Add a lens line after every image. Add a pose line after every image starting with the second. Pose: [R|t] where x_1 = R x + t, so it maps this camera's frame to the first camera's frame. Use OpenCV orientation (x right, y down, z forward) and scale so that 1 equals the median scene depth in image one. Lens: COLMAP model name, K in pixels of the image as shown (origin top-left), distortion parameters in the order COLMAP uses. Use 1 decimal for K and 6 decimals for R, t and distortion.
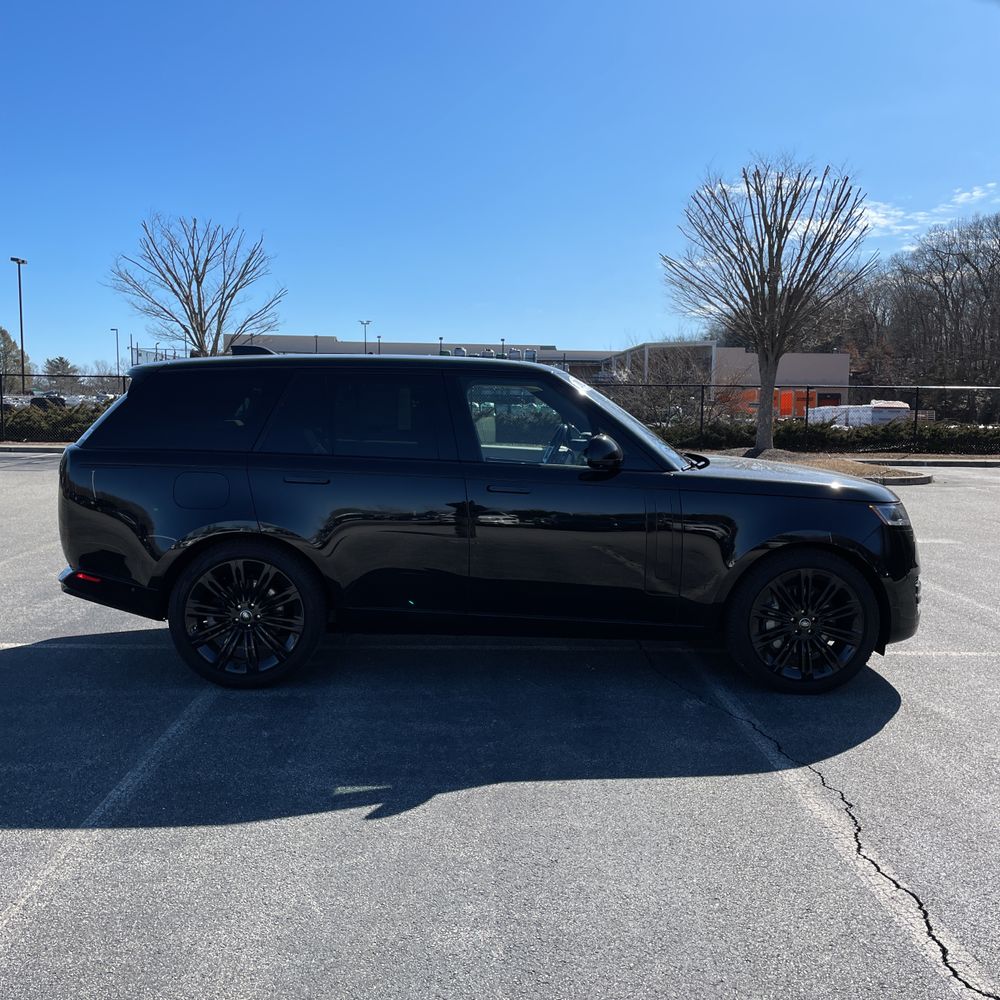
lens RADIAL K [[1015.0, 0, 514.4], [0, 1015.0, 484.2], [0, 0, 1]] dist [0.082995, -0.133260]
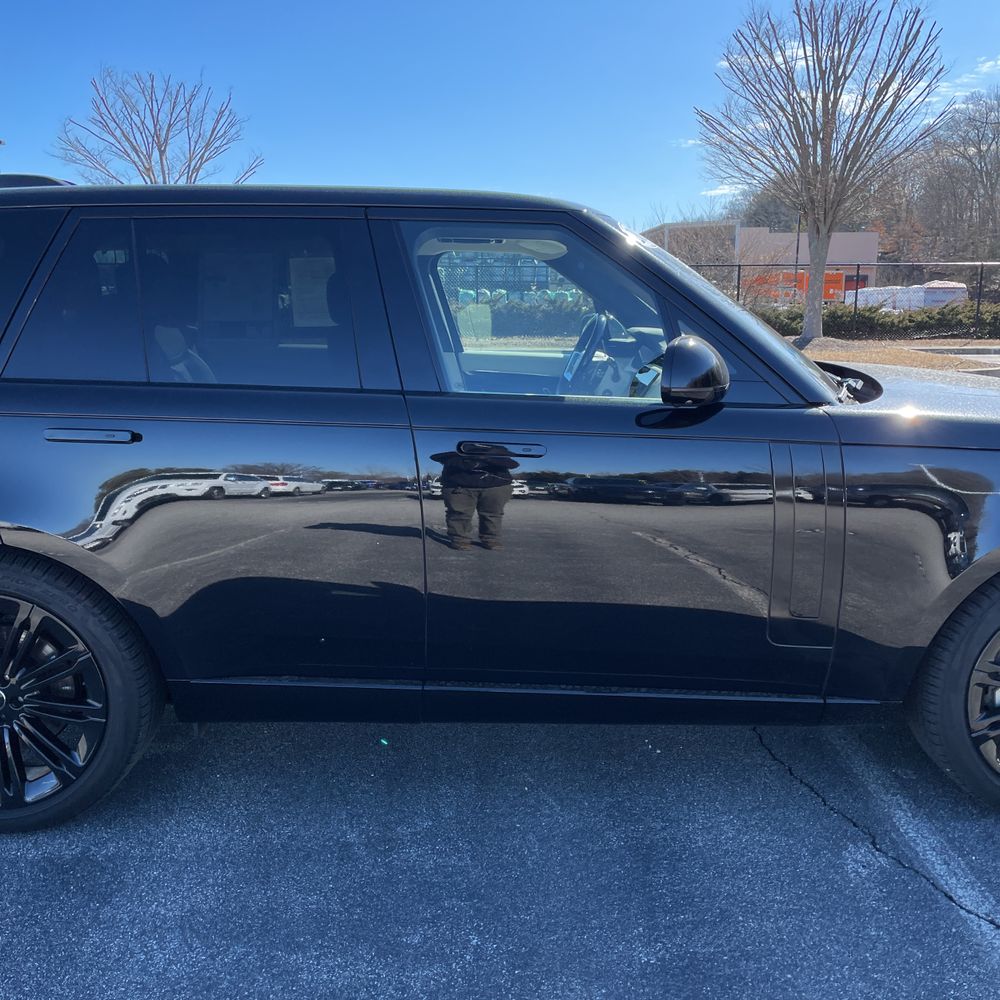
lens RADIAL K [[1015.0, 0, 514.4], [0, 1015.0, 484.2], [0, 0, 1]] dist [0.082995, -0.133260]
pose [[0.999837, -0.010096, -0.014945, 0.001886], [0.011651, 0.994097, 0.107871, -0.007031], [0.013767, -0.108027, 0.994053, 0.111639]]
